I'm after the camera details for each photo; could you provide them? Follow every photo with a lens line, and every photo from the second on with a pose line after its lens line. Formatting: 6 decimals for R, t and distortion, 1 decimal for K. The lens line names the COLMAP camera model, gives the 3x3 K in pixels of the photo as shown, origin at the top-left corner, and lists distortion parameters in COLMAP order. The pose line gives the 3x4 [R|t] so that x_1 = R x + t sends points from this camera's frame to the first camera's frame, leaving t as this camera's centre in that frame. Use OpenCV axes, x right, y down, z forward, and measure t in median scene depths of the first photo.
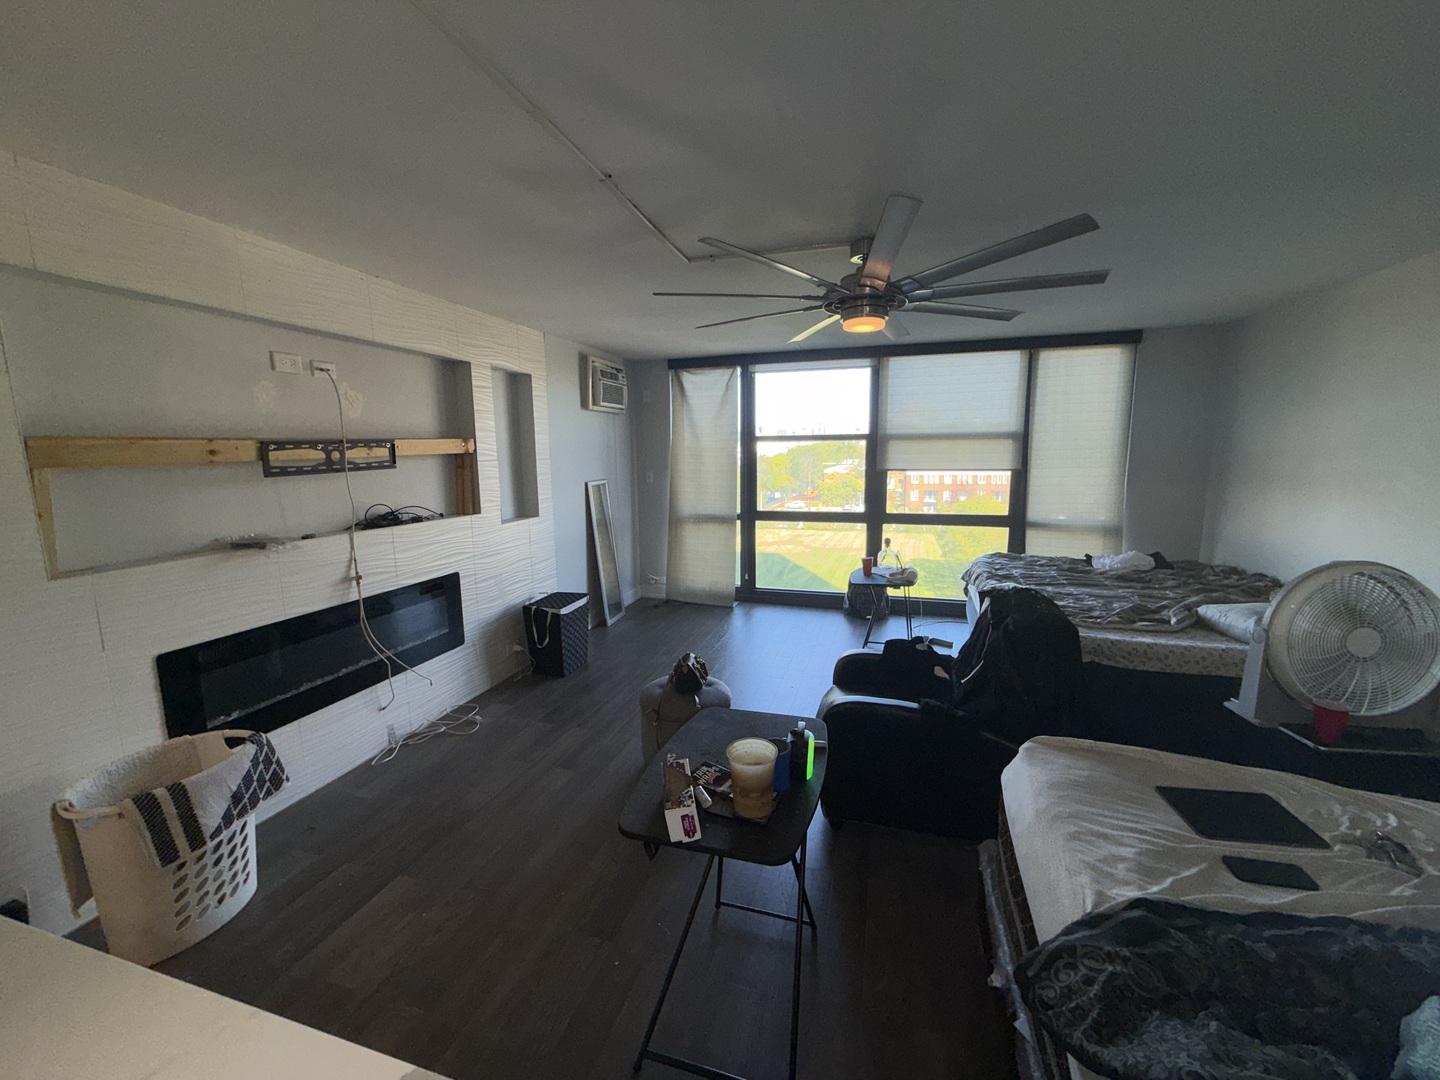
lens RADIAL K [[574.5, 0, 715.6], [0, 574.5, 538.5], [0, 0, 1]] dist [-0.001254, 0.000094]
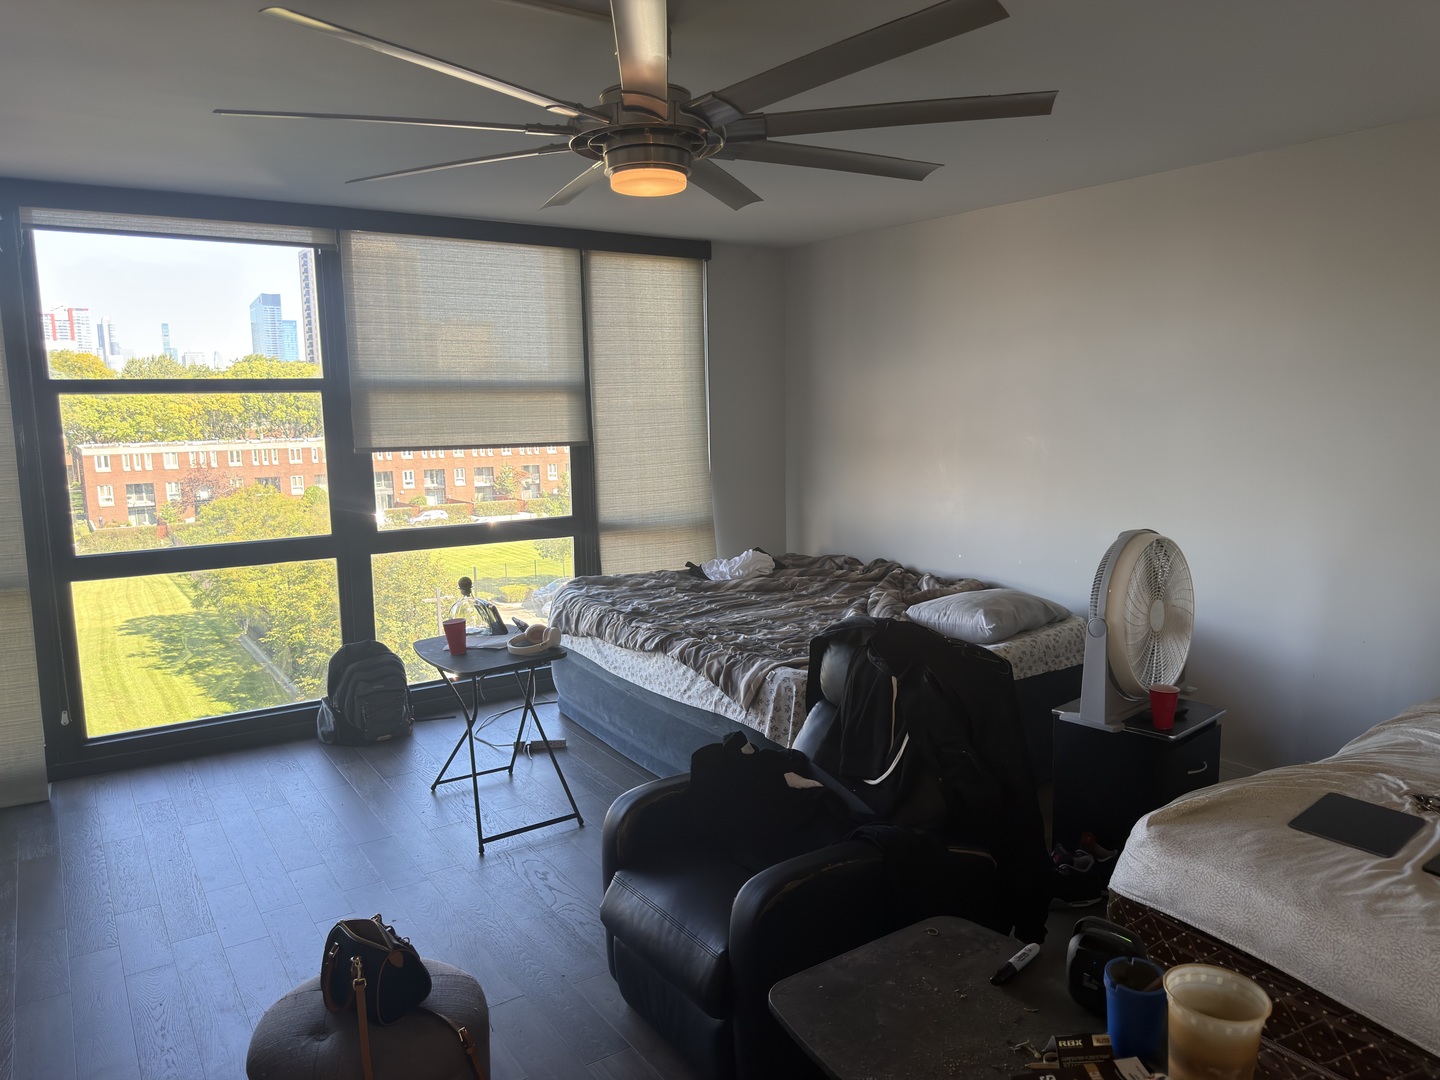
lens RADIAL K [[1012.3, 0, 716.5], [0, 1012.3, 546.8], [0, 0, 1]] dist [0.070109, -0.097926]
pose [[0.634211, -0.109148, 0.765417, -0.220526], [0.121381, 0.991765, 0.040851, -0.031892], [-0.763572, 0.066999, 0.642237, 0.175147]]
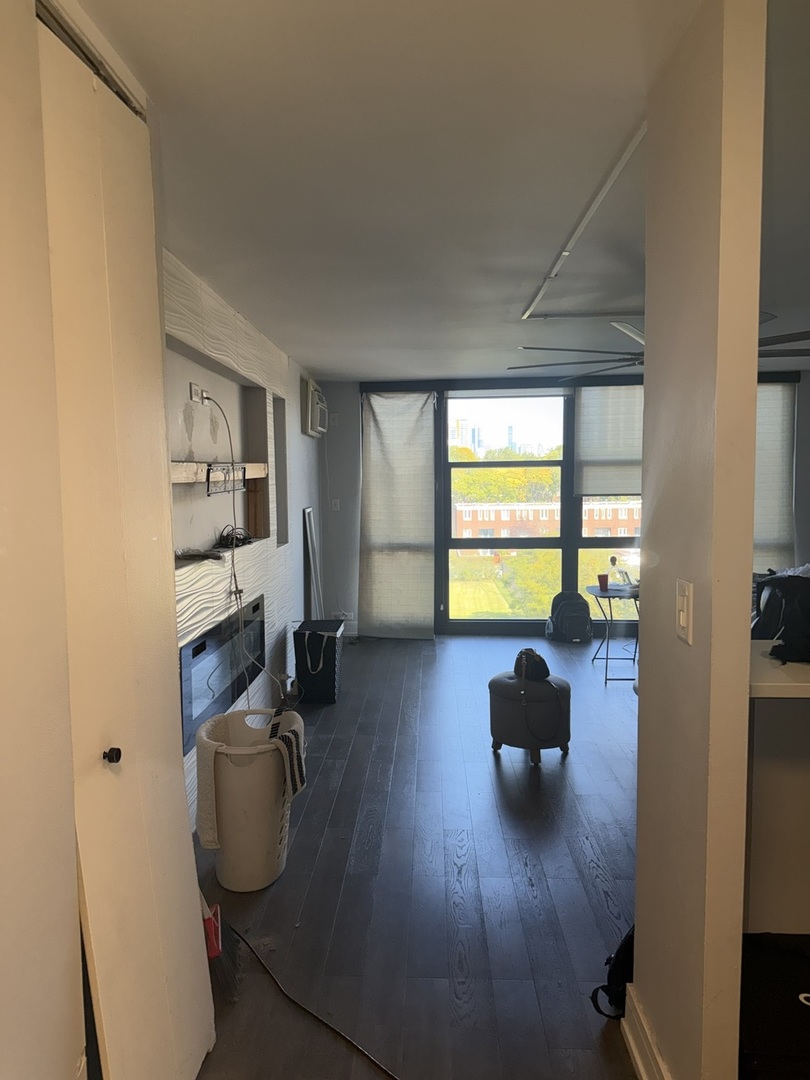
lens RADIAL K [[755.2, 0, 386.3], [0, 755.2, 541.1], [0, 0, 1]] dist [0.100738, -0.095766]
pose [[0.971873, -0.018633, 0.234767, -0.364811], [0.035574, 0.997042, -0.068133, 0.042762], [-0.232803, 0.074568, 0.969661, -0.231477]]
